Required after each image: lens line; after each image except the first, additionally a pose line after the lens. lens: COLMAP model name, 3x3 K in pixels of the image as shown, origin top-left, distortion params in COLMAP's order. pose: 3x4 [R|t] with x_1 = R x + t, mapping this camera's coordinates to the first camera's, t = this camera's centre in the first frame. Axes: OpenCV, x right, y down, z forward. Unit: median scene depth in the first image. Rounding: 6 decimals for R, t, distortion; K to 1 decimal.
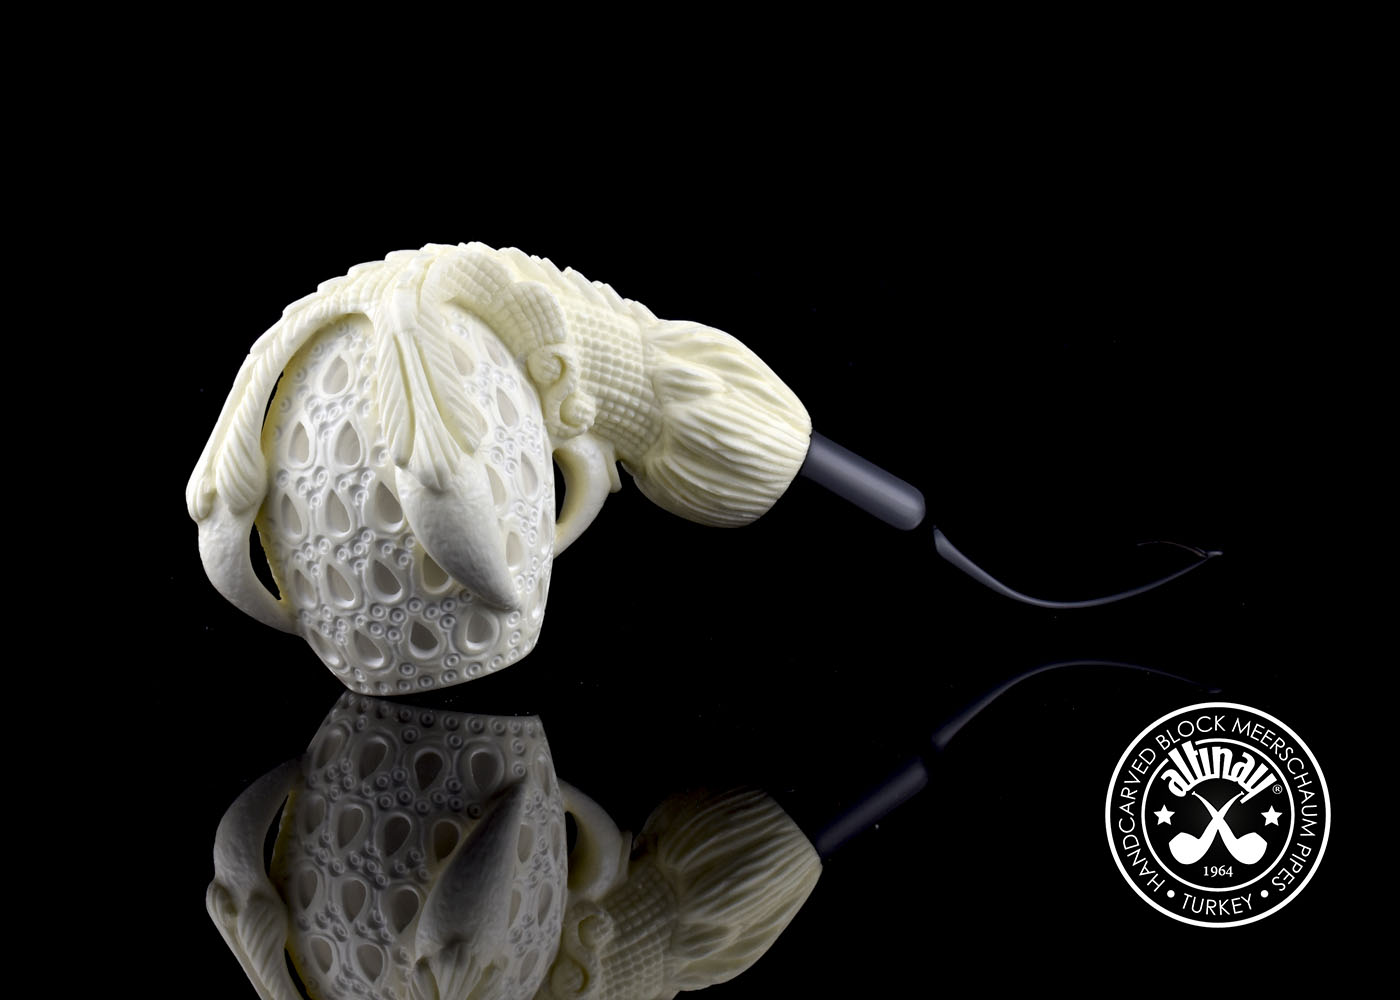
lens RADIAL K [[3480.4, 0, 699.4], [0, 3480.4, 491.6], [0, 0, 1]] dist [0.109156, 0.000000]
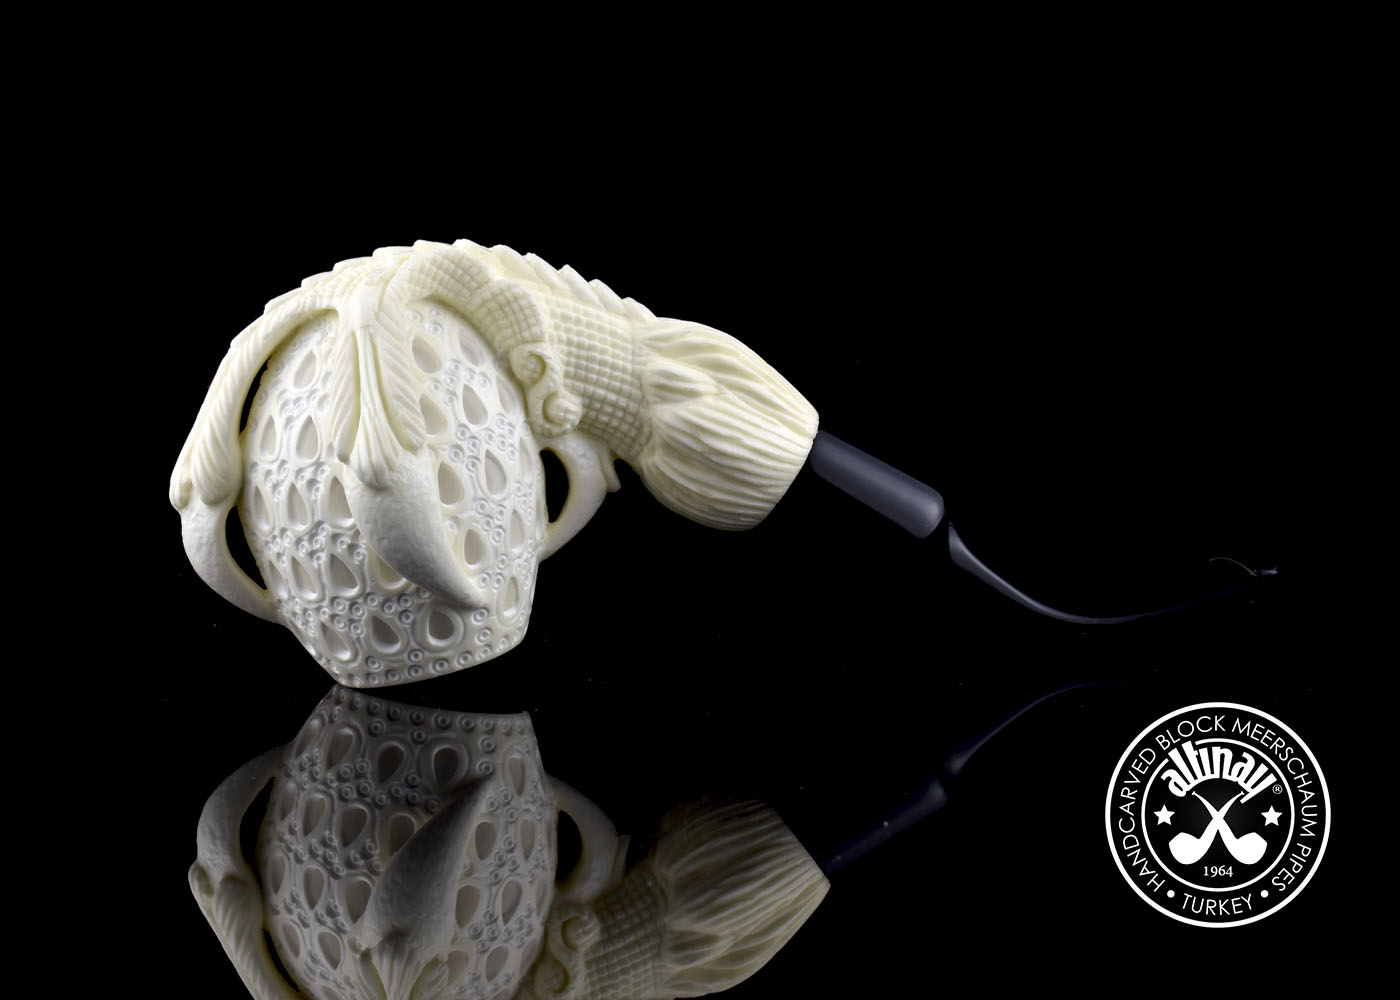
lens RADIAL K [[3480.4, 0, 700.2], [0, 3480.4, 509.3], [0, 0, 1]] dist [0.109156, 0.000000]
pose [[0.967241, 0.029026, -0.252195, 0.259669], [-0.025814, 0.999538, 0.016037, -0.012017], [0.252544, -0.009001, 0.967544, 0.047084]]
